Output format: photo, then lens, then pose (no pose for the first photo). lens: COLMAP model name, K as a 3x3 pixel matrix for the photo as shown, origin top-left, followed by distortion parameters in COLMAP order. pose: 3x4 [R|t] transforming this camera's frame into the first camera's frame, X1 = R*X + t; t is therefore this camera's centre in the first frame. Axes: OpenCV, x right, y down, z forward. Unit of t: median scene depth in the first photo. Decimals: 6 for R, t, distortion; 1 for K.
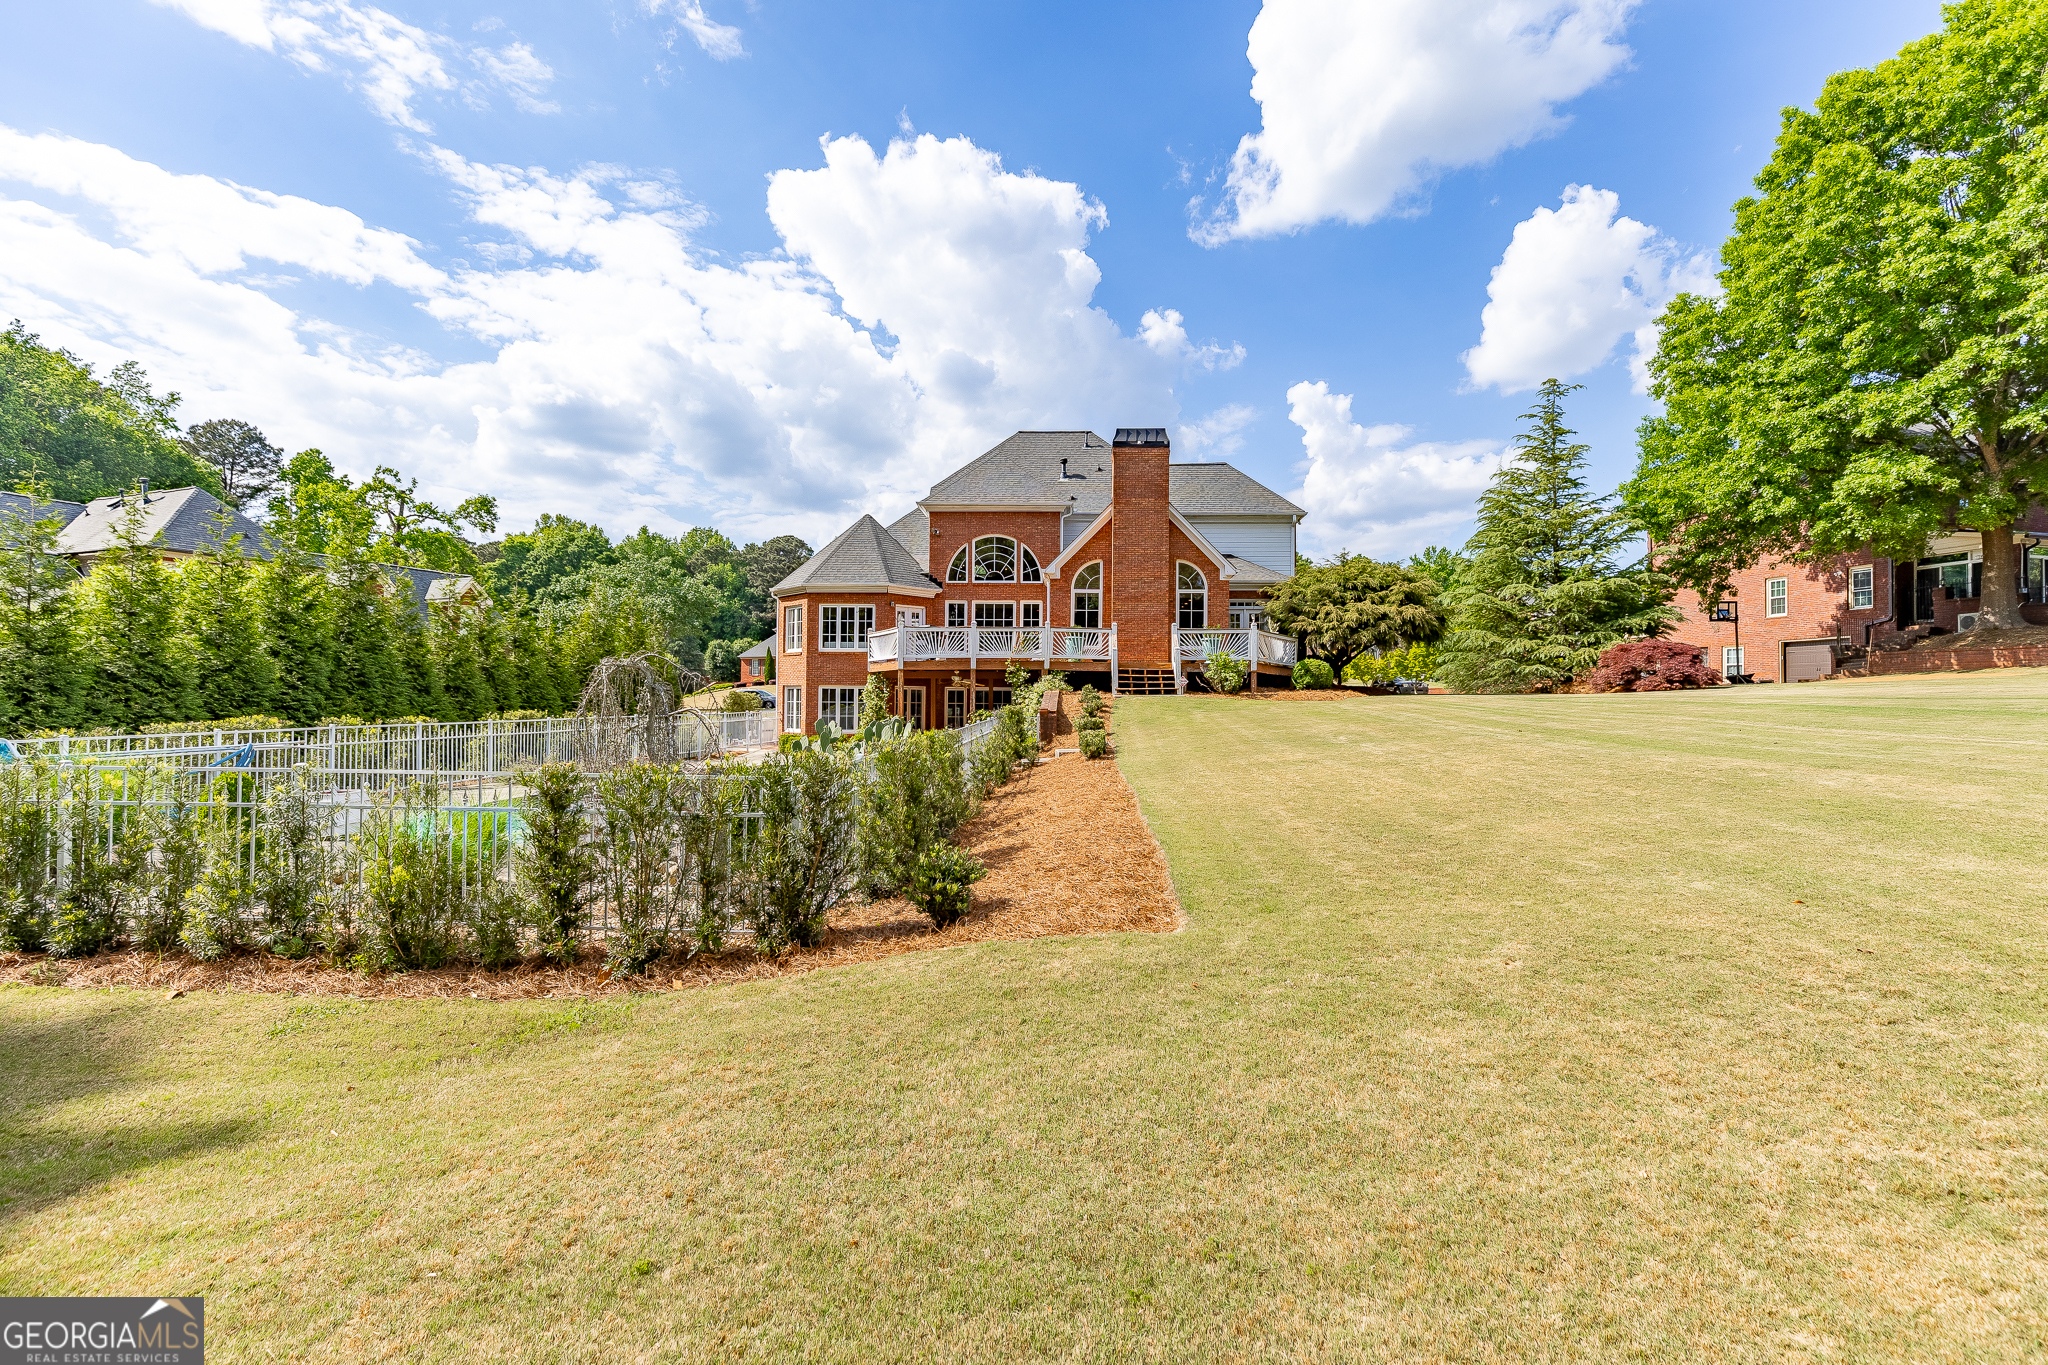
lens RADIAL K [[910.2, 0, 1033.5], [0, 910.2, 685.9], [0, 0, 1]] dist [0.002706, 0.000246]
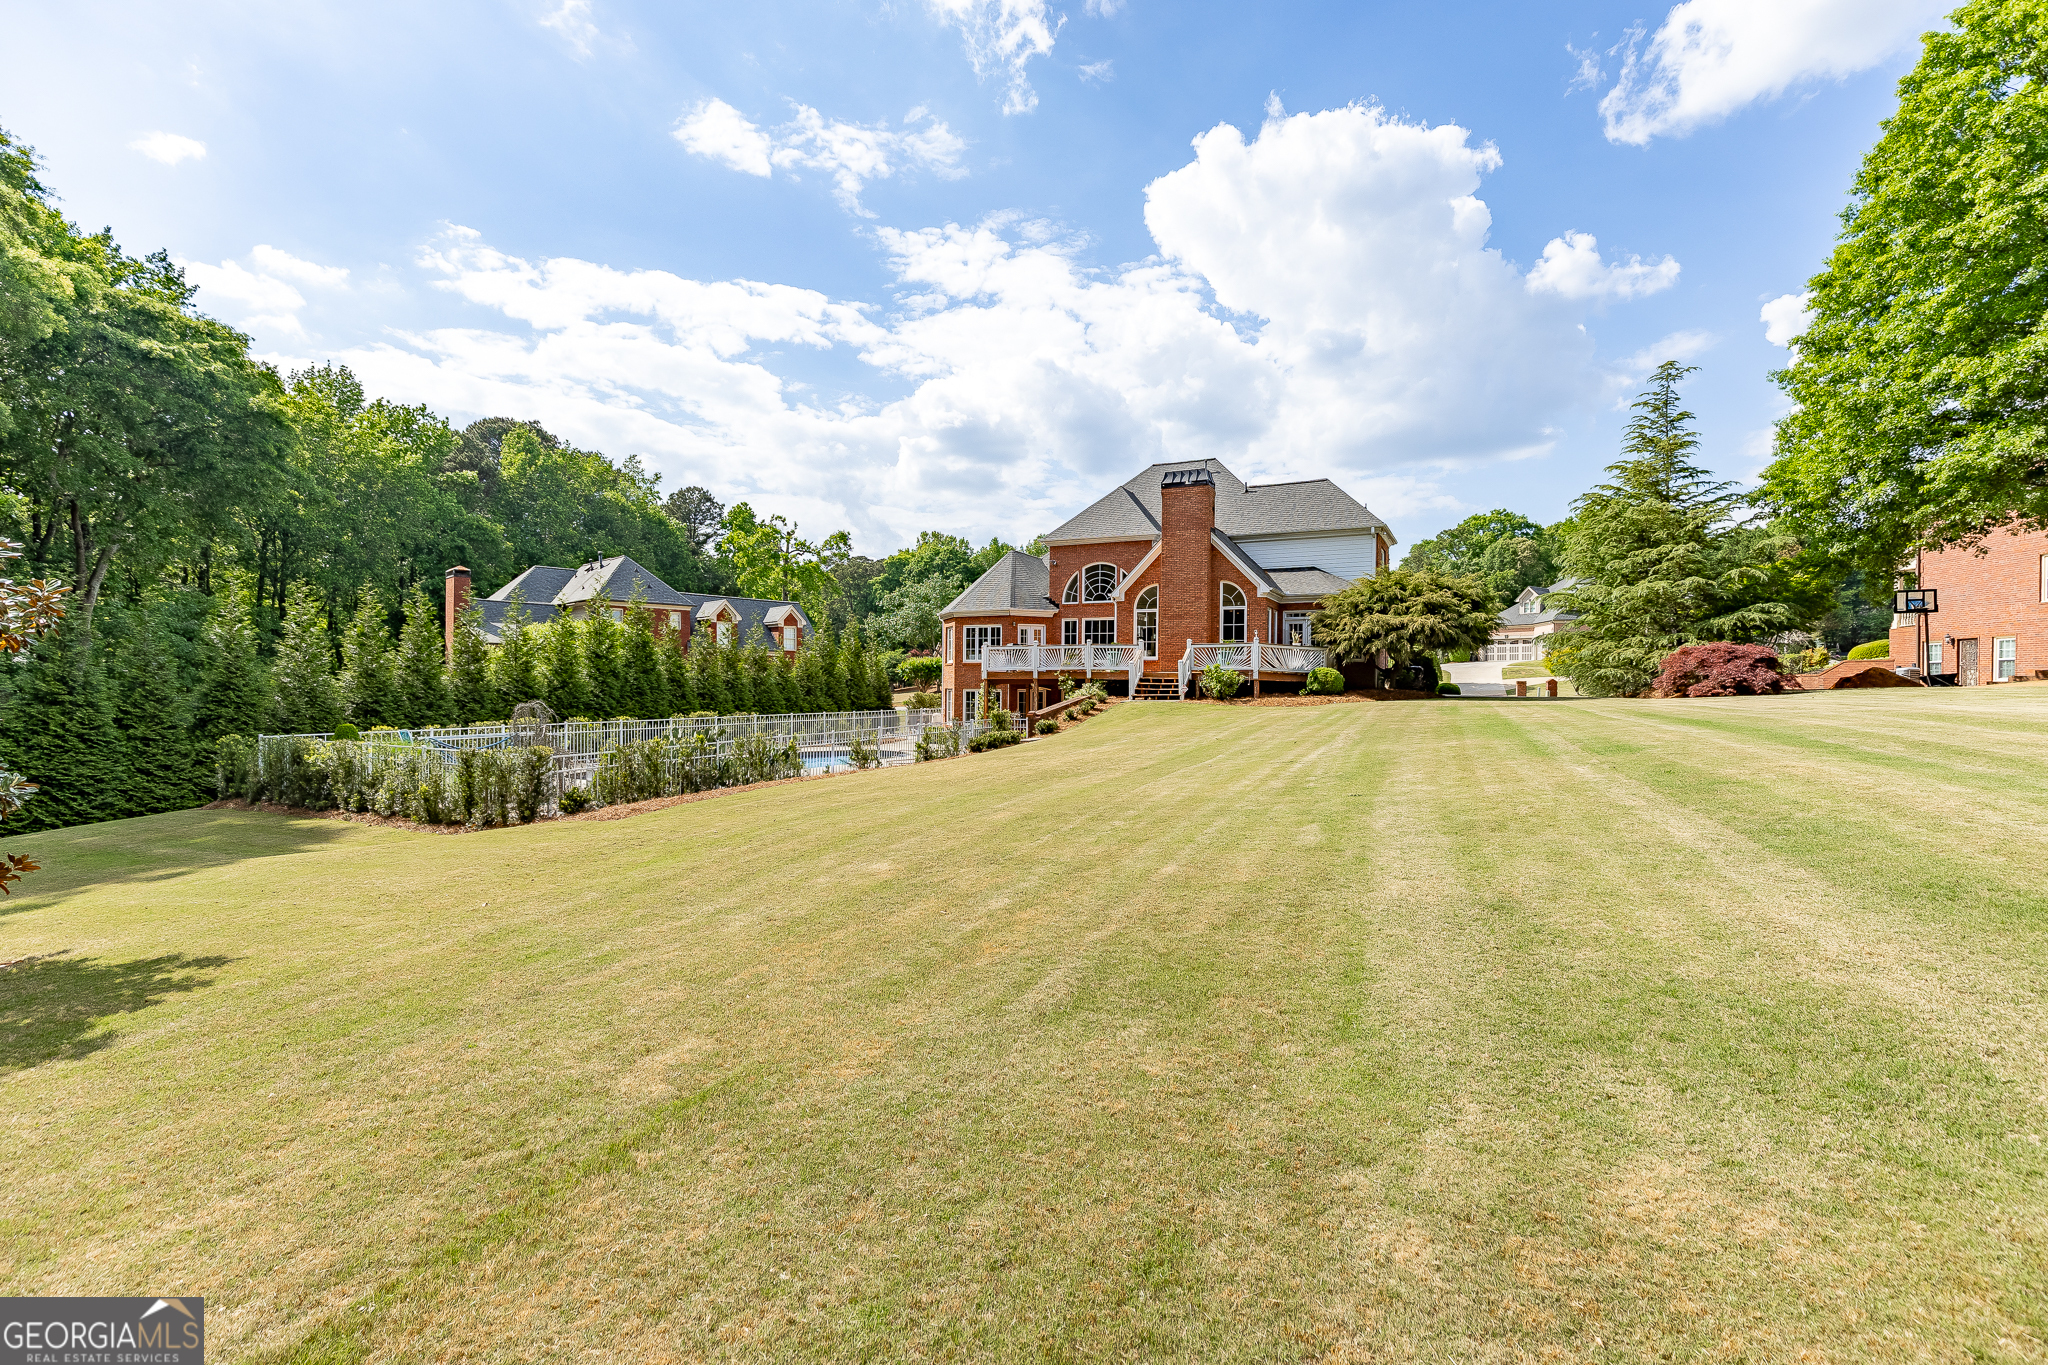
lens RADIAL K [[938.6, 0, 1061.3], [0, 938.6, 619.2], [0, 0, 1]] dist [0.019762, 0.000028]
pose [[0.918051, -0.029370, -0.395374, 0.117542], [0.007740, 0.998390, -0.056192, -0.006582], [0.396387, 0.048527, 0.916800, -0.044764]]
